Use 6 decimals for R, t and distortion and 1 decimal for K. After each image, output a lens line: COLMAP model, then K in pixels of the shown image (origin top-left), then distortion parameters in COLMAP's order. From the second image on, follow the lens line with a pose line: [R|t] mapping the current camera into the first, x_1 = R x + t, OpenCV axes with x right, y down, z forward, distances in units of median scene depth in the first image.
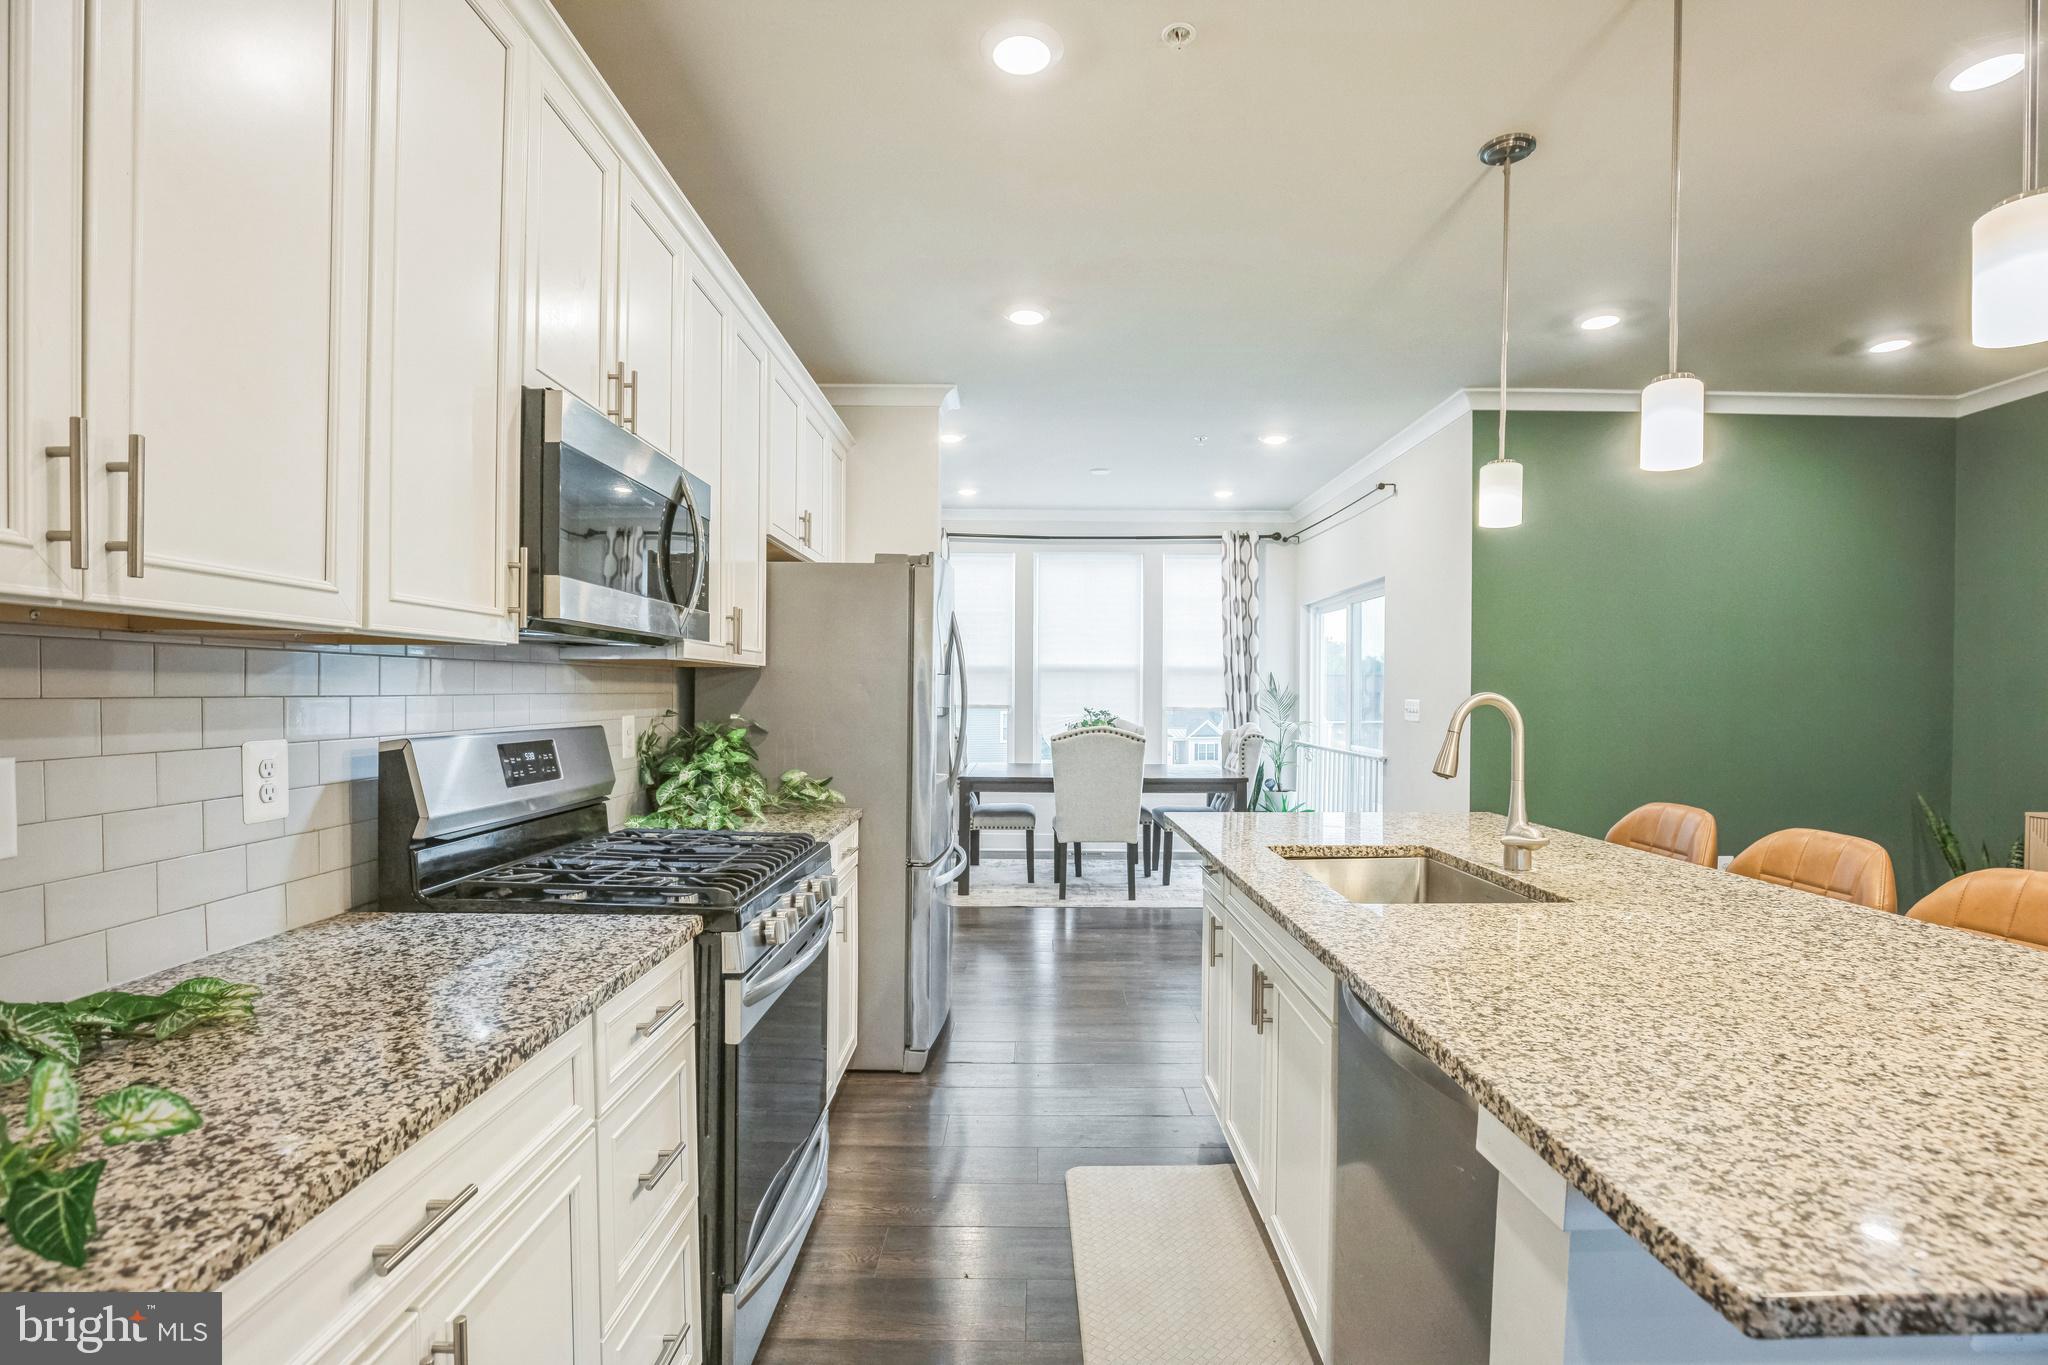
lens RADIAL K [[931.5, 0, 1037.3], [0, 931.5, 694.9], [0, 0, 1]] dist [-0.022873, -0.001936]
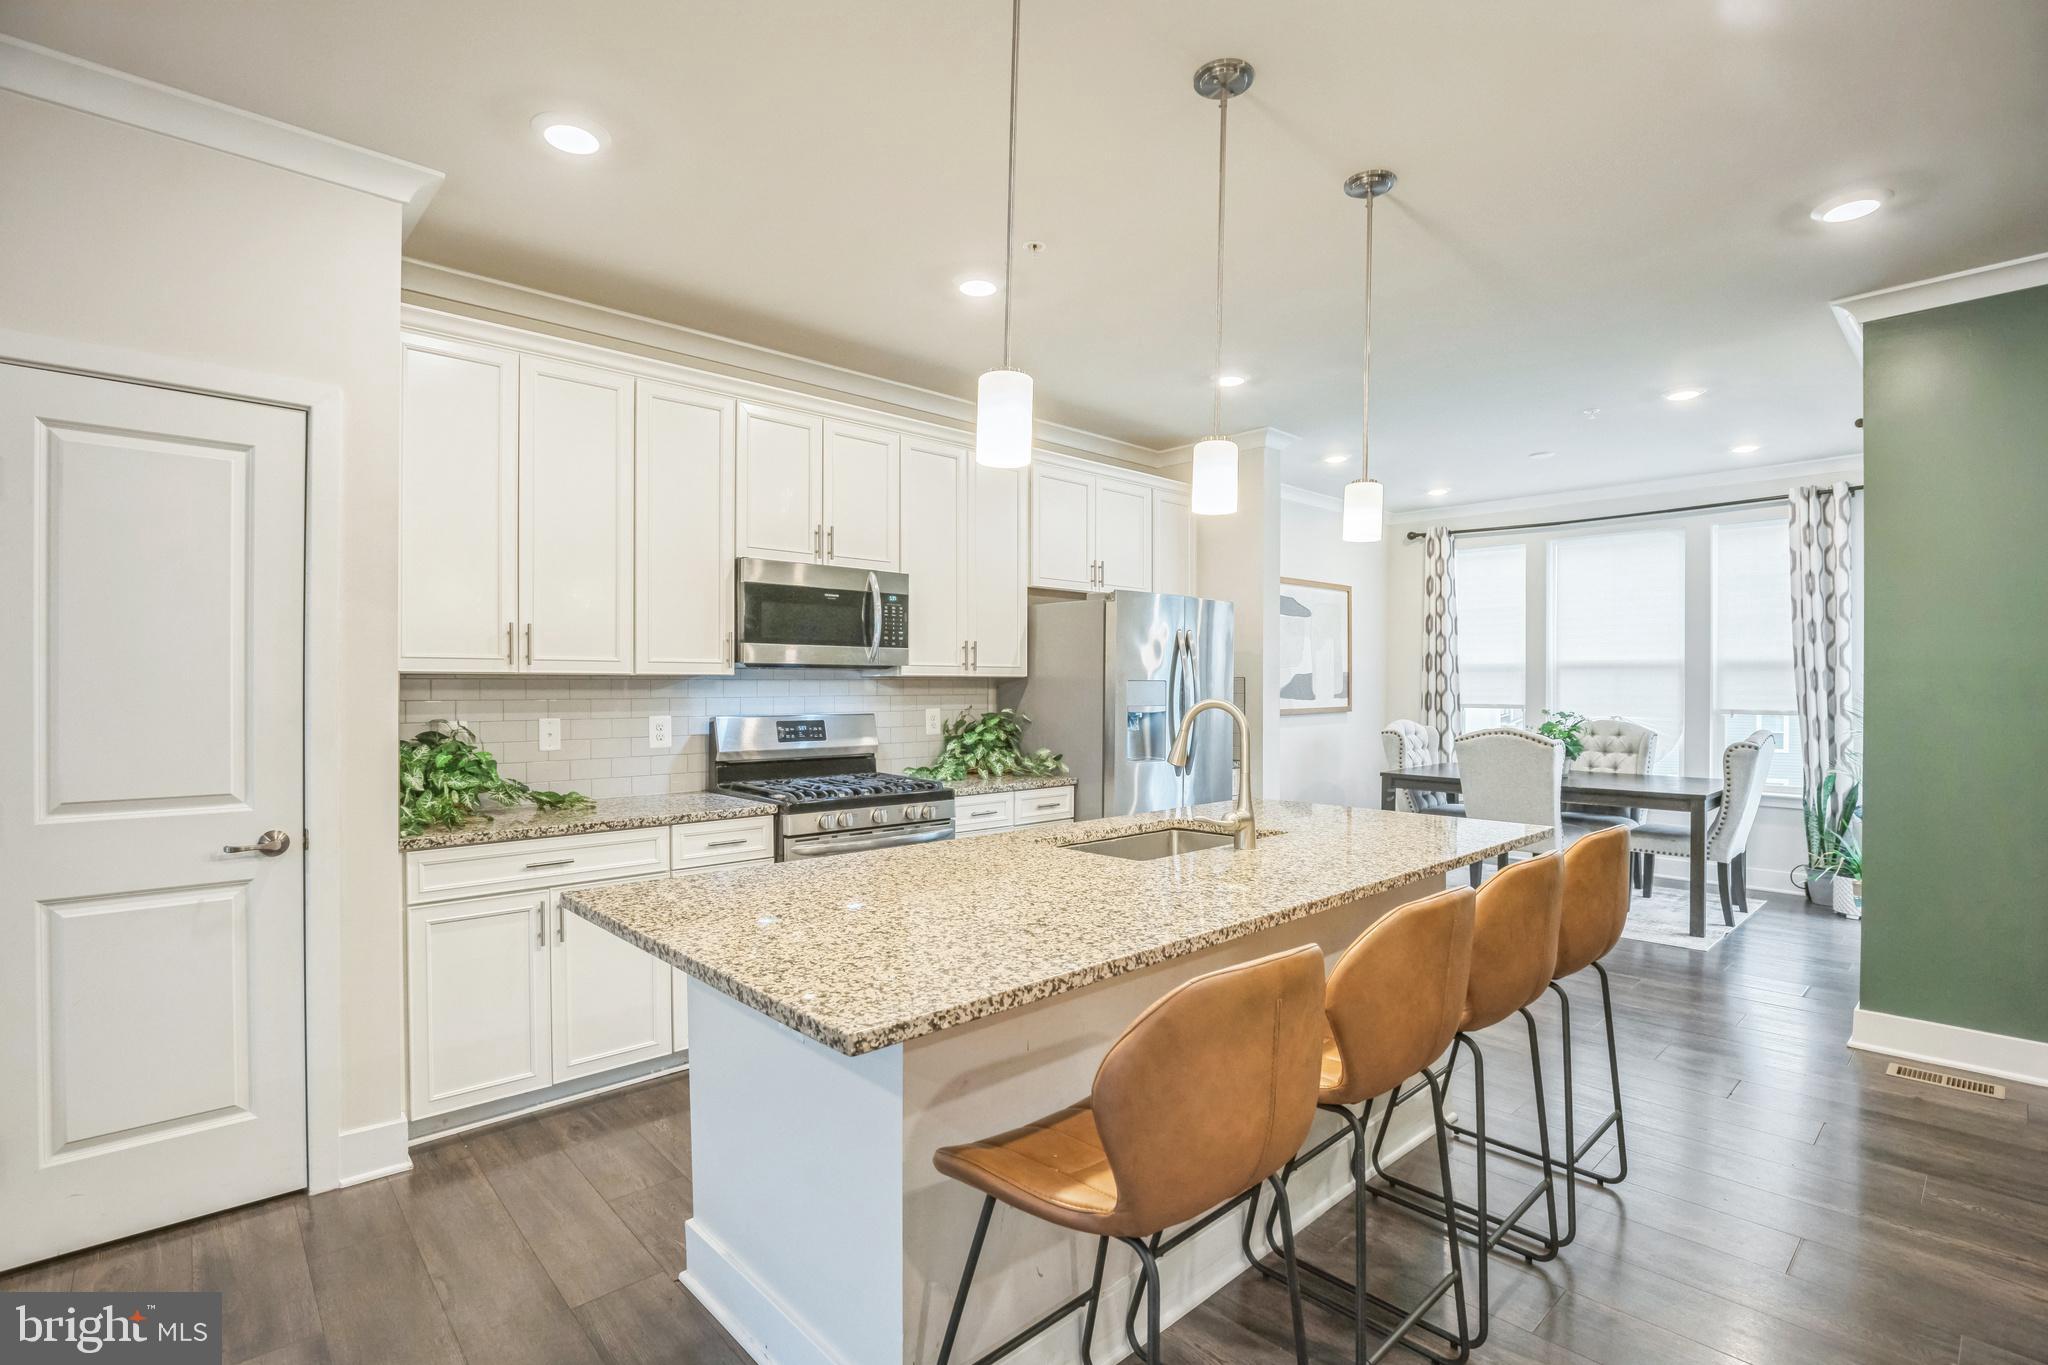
lens RADIAL K [[931.5, 0, 1060.0], [0, 931.5, 686.7], [0, 0, 1]] dist [-0.022873, -0.001936]
pose [[0.696476, -0.002573, -0.717576, 0.824796], [0.000252, 0.999994, -0.003342, -0.010352], [0.717580, 0.002146, 0.696472, 0.002759]]
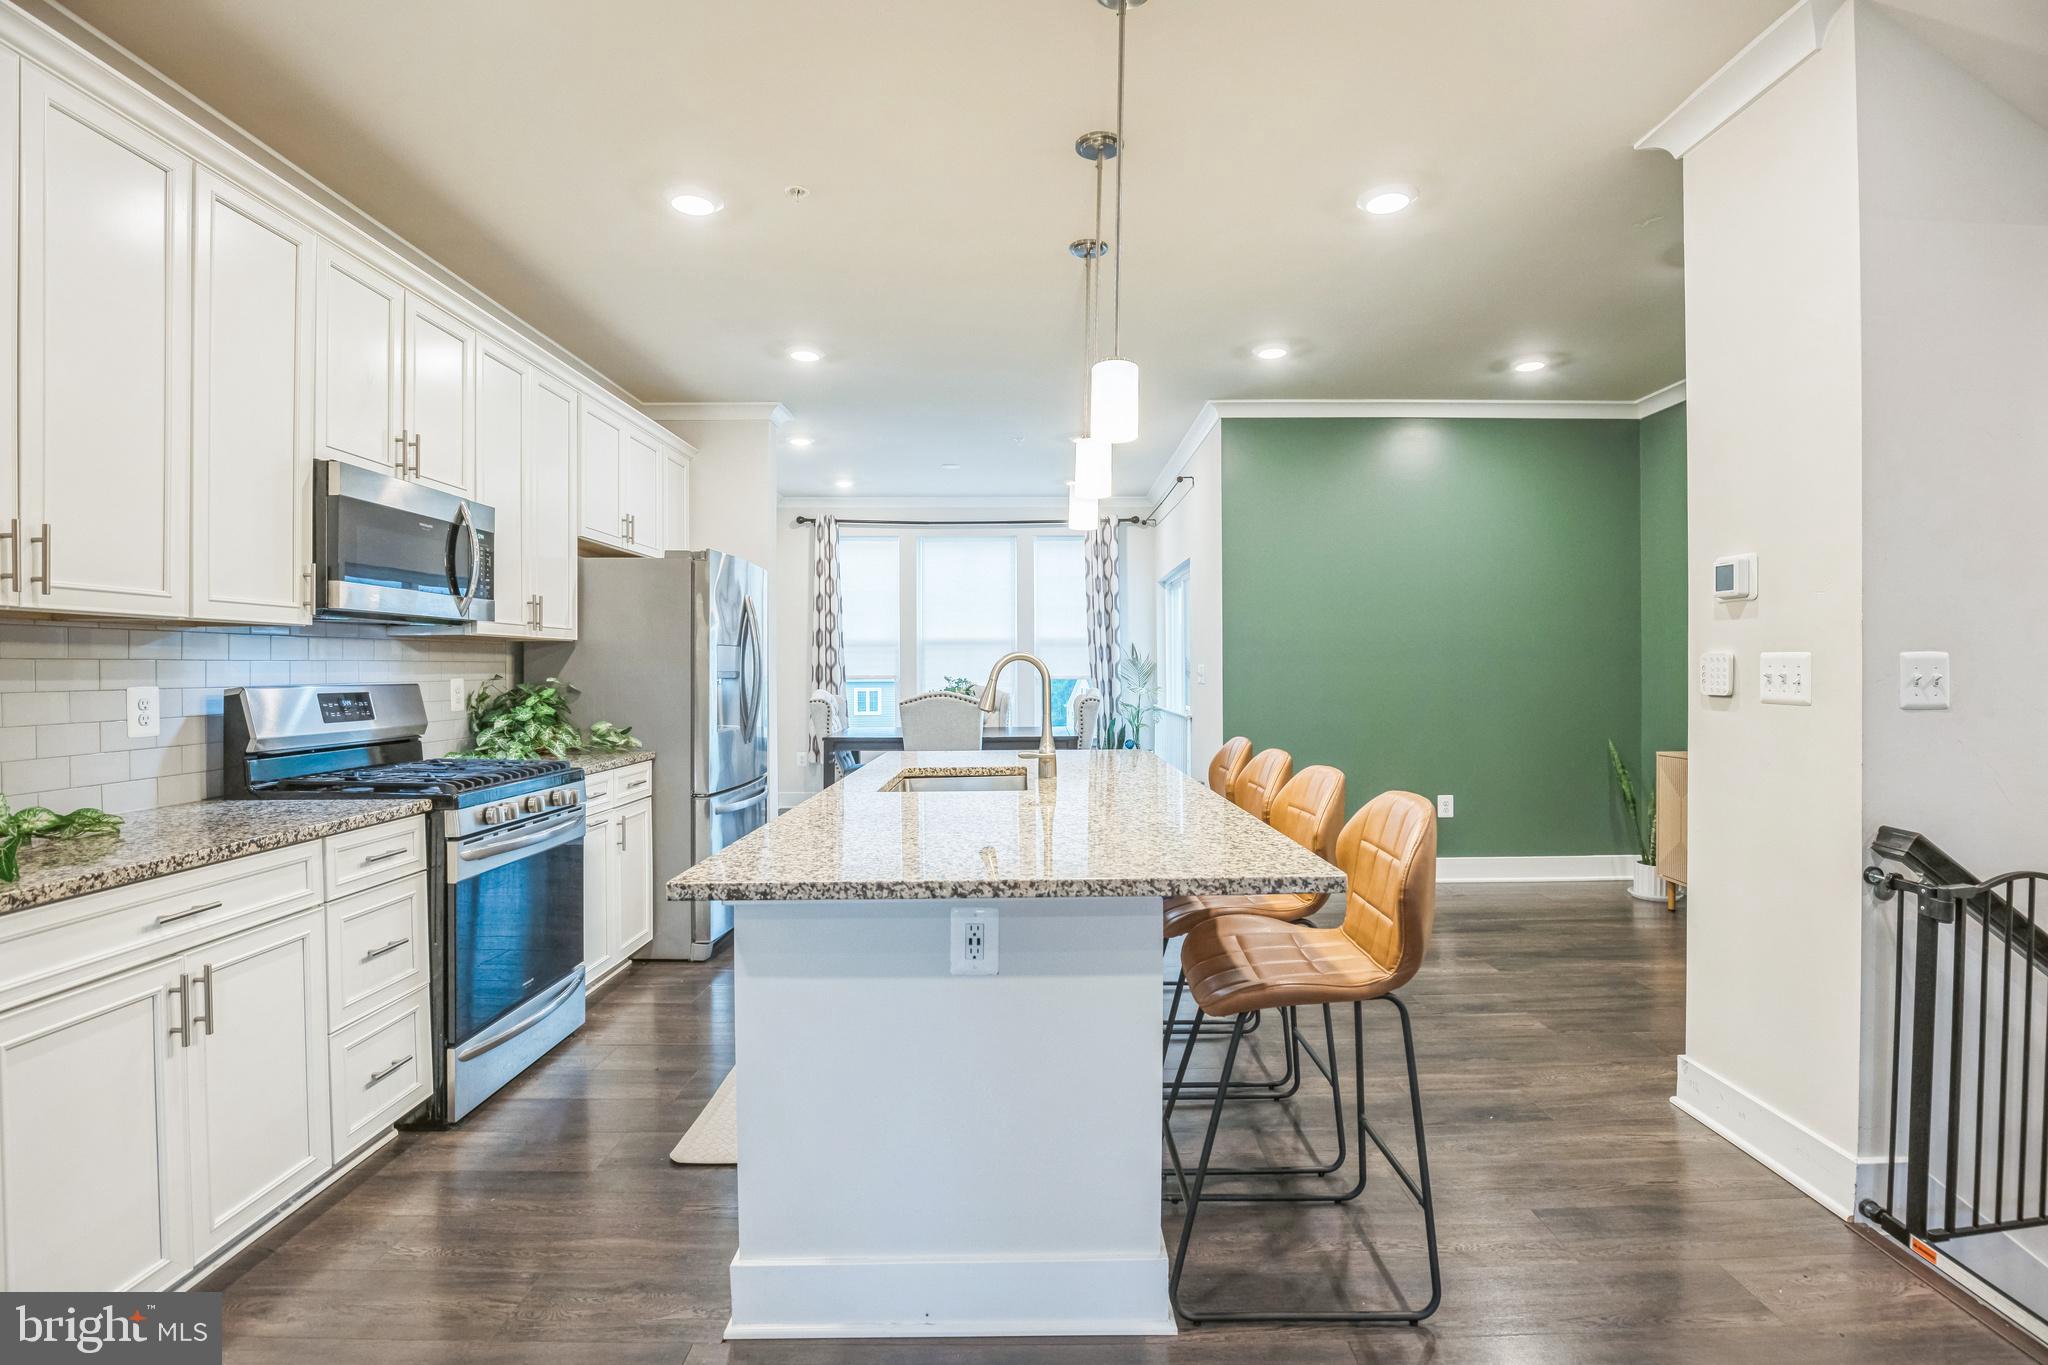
lens RADIAL K [[931.5, 0, 1043.8], [0, 931.5, 672.7], [0, 0, 1]] dist [-0.022873, -0.001936]
pose [[0.999856, -0.011959, 0.012072, 0.338094], [0.011924, 0.999925, 0.002925, 0.017931], [-0.012106, -0.002781, 0.999923, -0.289651]]
